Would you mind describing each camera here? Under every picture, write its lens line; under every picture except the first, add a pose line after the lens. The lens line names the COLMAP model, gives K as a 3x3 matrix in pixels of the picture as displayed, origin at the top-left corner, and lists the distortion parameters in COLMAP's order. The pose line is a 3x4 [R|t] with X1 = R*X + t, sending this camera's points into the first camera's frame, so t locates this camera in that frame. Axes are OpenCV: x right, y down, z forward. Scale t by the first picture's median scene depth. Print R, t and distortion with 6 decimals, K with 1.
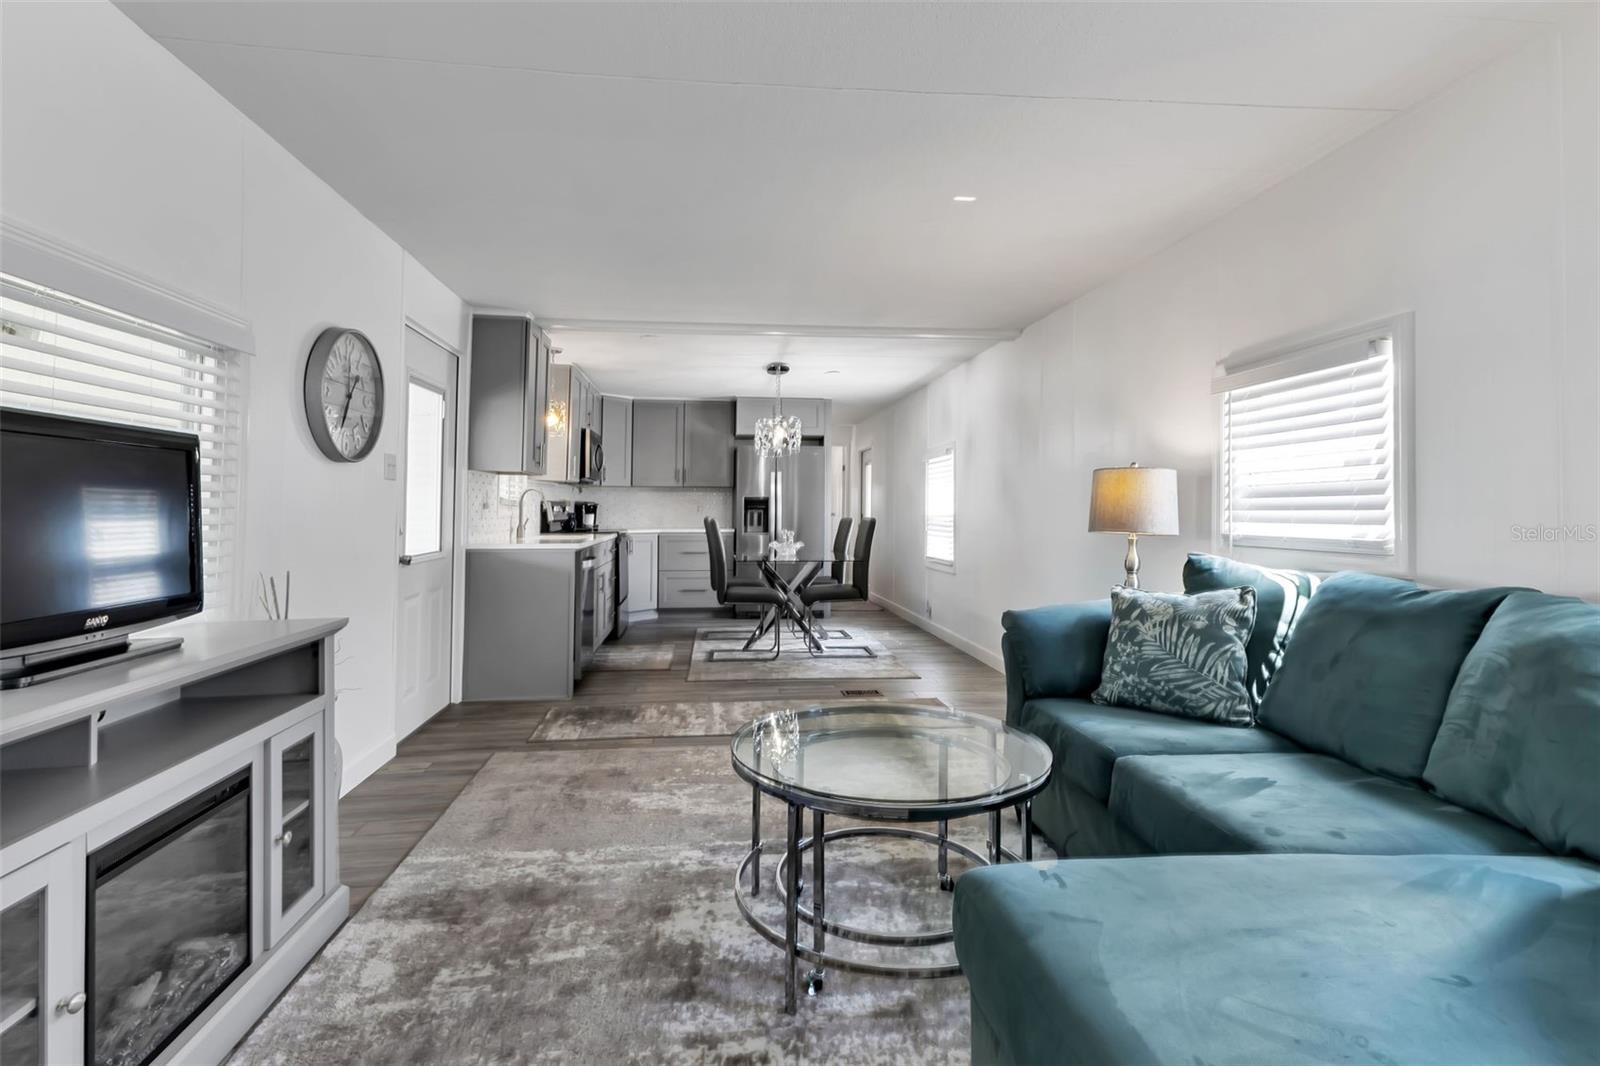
lens RADIAL K [[760.5, 0, 786.2], [0, 760.5, 508.6], [0, 0, 1]] dist [0.001097, 0.000751]
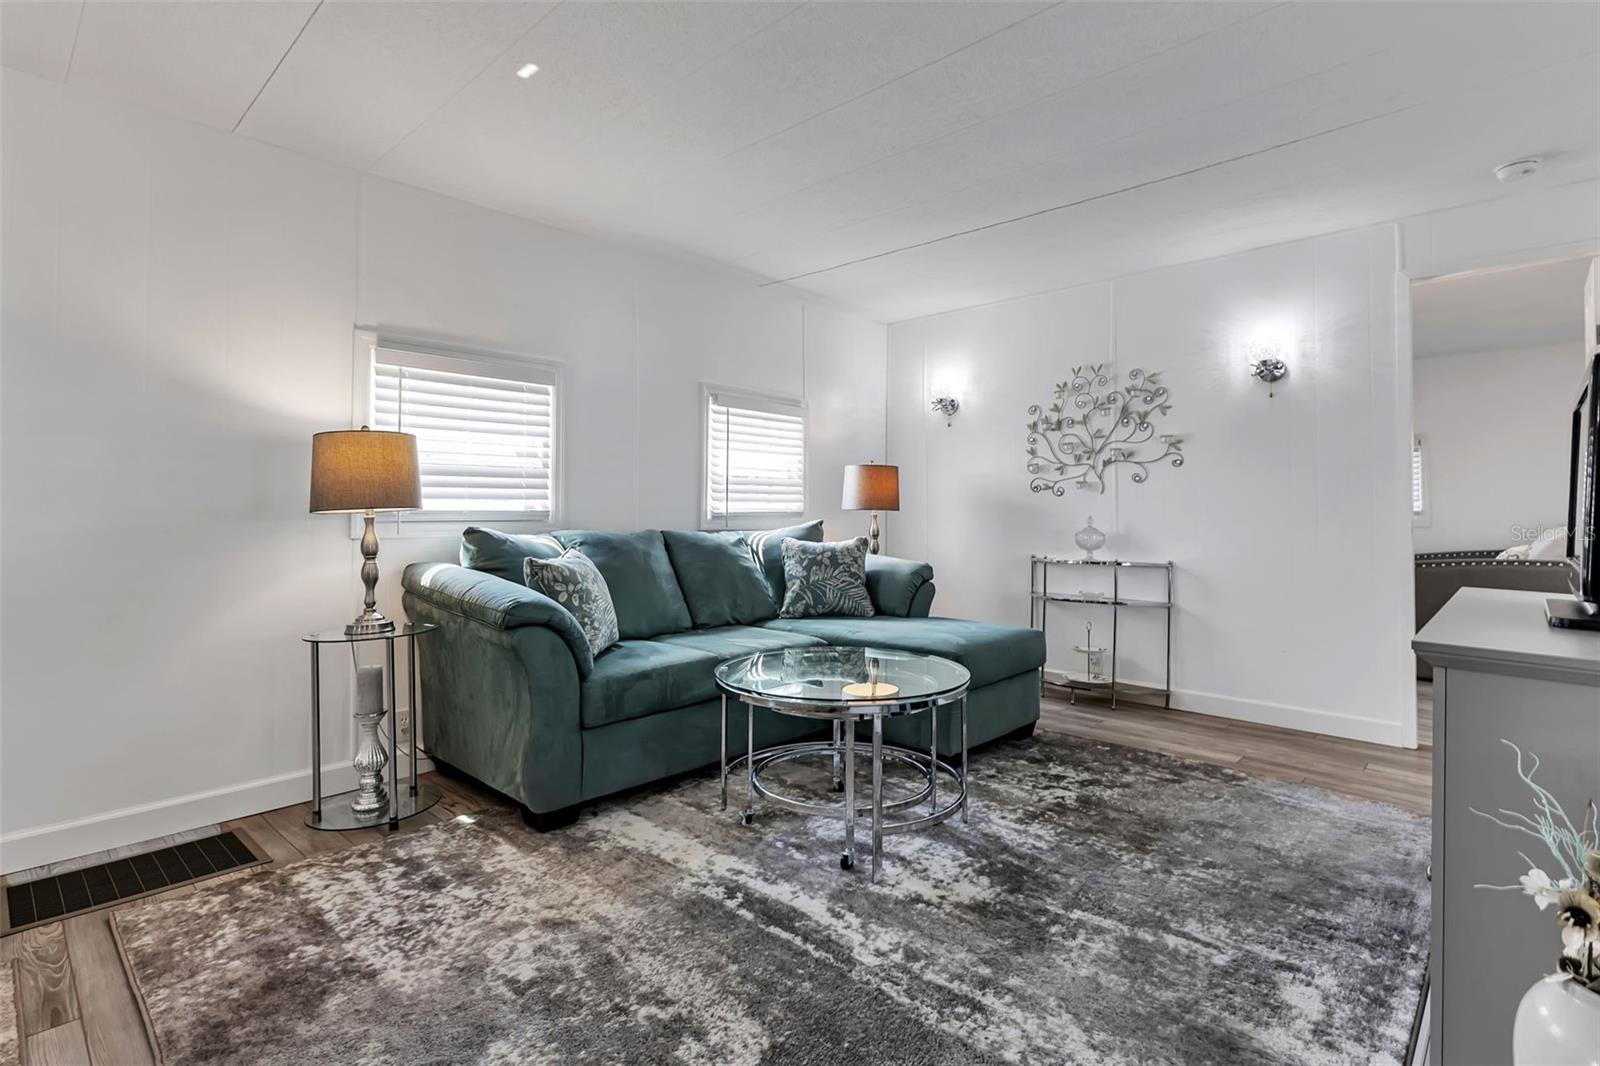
lens RADIAL K [[768.7, 0, 799.5], [0, 768.7, 491.4], [0, 0, 1]] dist [0.005161, 0.000992]
pose [[-0.652221, 0.017110, 0.757836, -0.635141], [-0.004150, 0.999650, -0.026141, 0.041096], [-0.758018, -0.020194, -0.651921, 1.526992]]
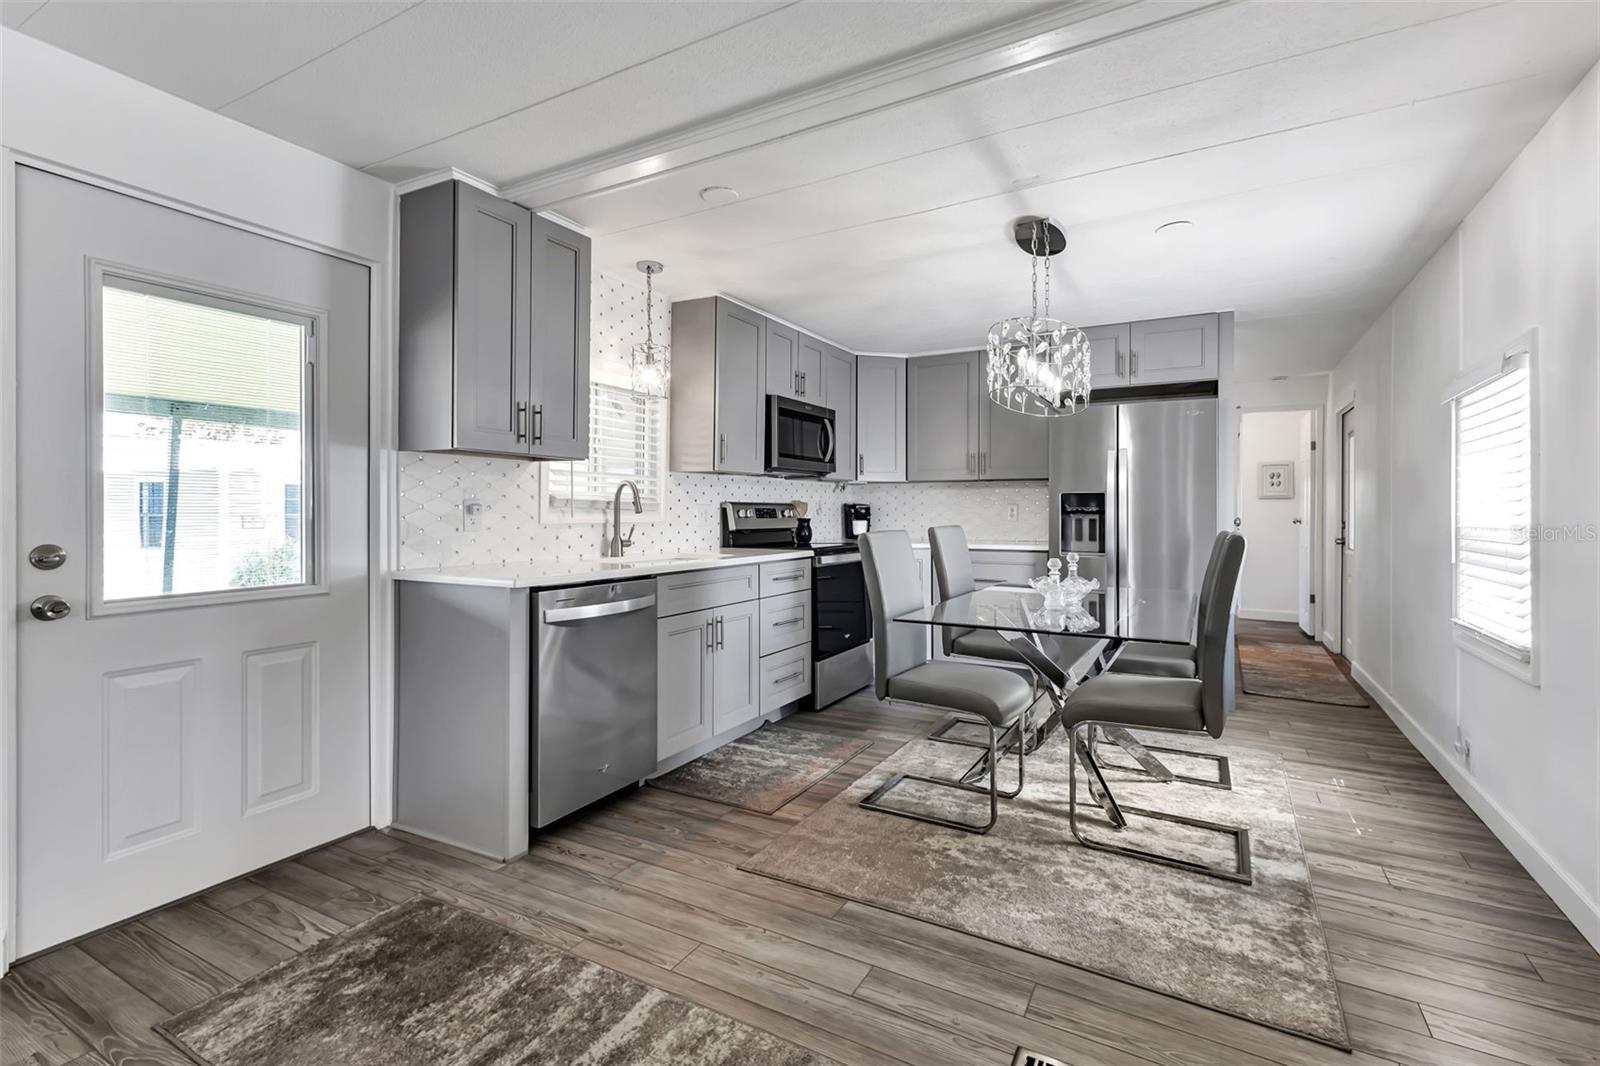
lens RADIAL K [[731.7, 0, 805.5], [0, 731.7, 512.0], [0, 0, 1]] dist [0.005120, 0.000372]
pose [[0.821143, -0.001655, -0.570720, 0.350739], [0.001260, 0.999999, -0.001087, 0.000204], [0.570721, 0.000174, 0.821144, 1.298088]]
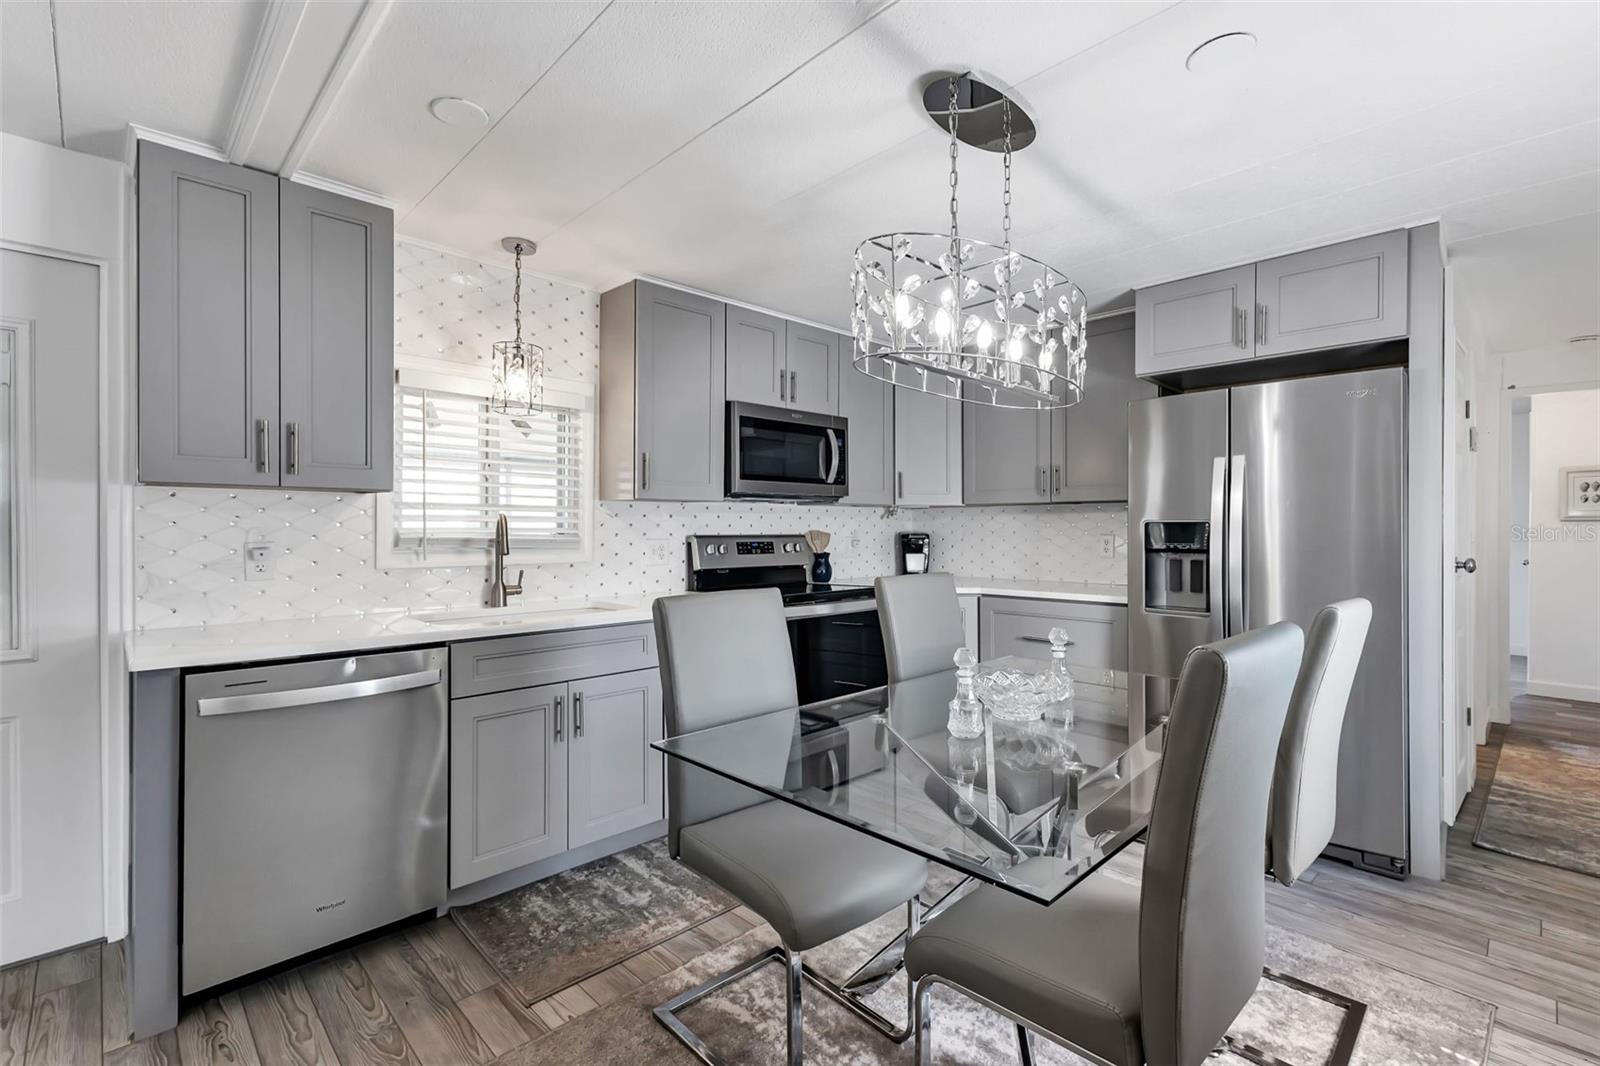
lens RADIAL K [[722.6, 0, 800.0], [0, 722.6, 533.0], [0, 0, 1]] dist [0.007275, 0.000387]
pose [[0.621574, 0.001455, -0.783354, 0.439721], [0.002476, 0.999990, 0.003822, -0.036829], [0.783351, -0.004315, 0.621564, 1.936852]]
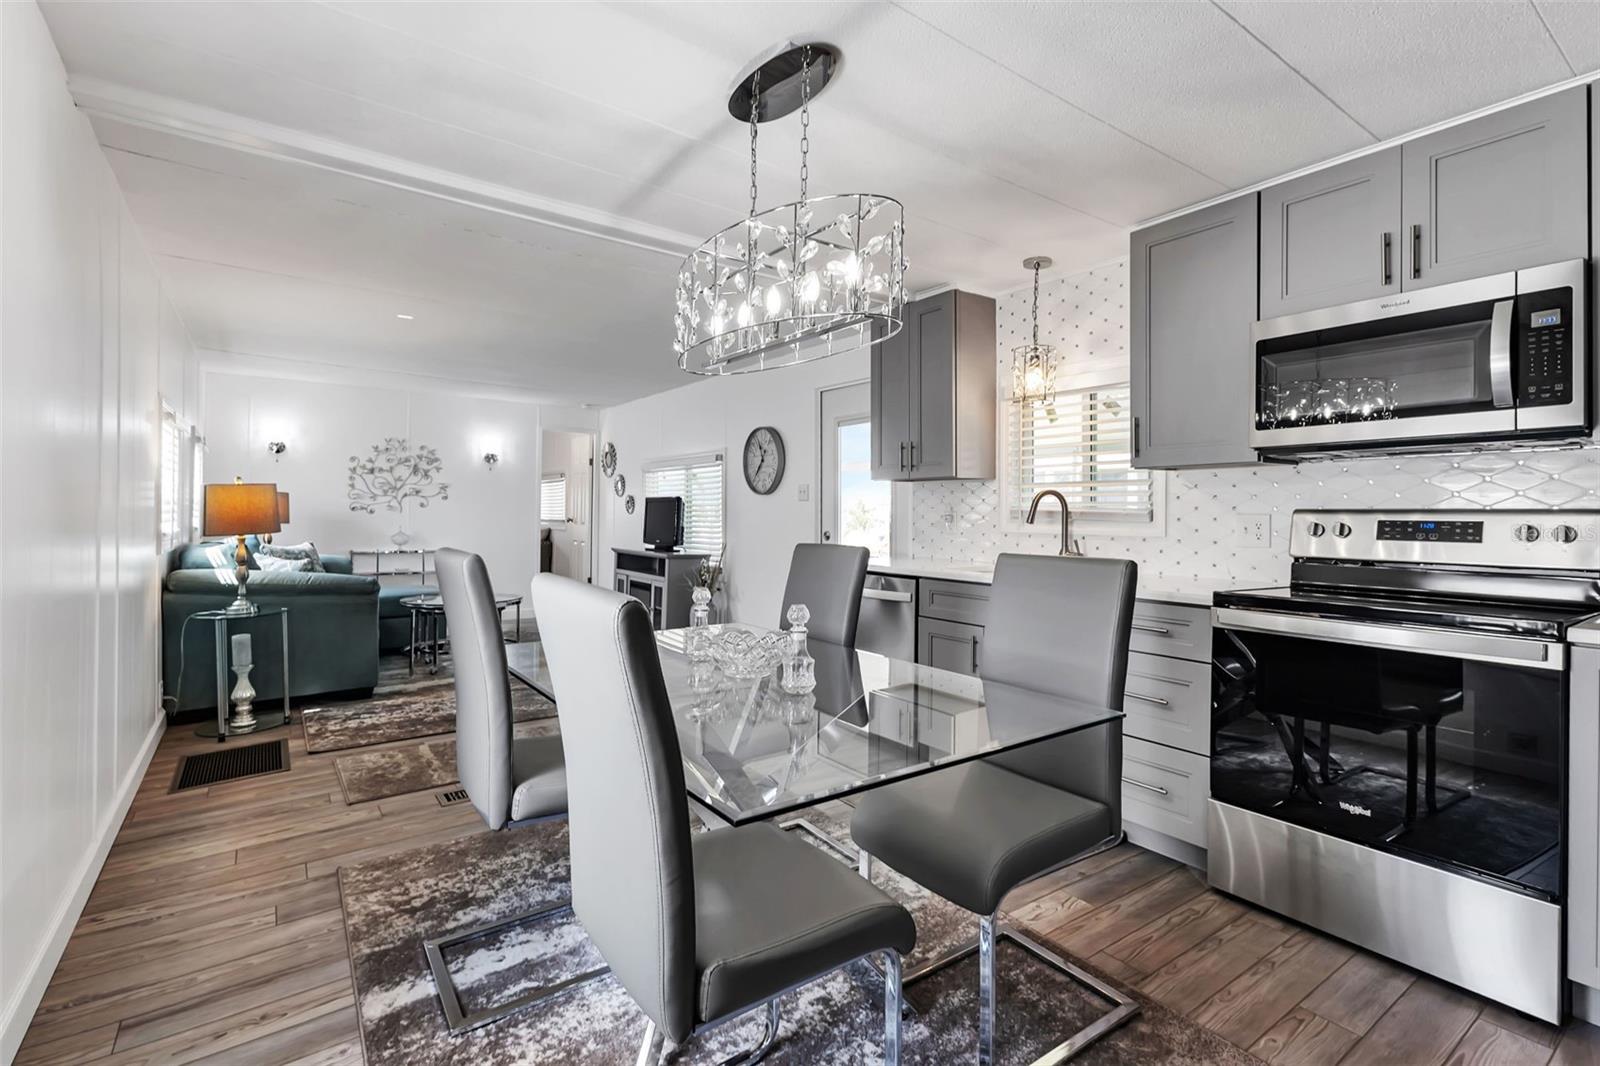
lens RADIAL K [[731.7, 0, 805.5], [0, 731.7, 512.0], [0, 0, 1]] dist [0.005120, 0.000372]
pose [[-0.864240, -0.011853, -0.502939, 0.332043], [-0.010903, 0.999929, -0.004830, -0.009940], [0.502961, 0.001309, -0.864308, 3.245992]]
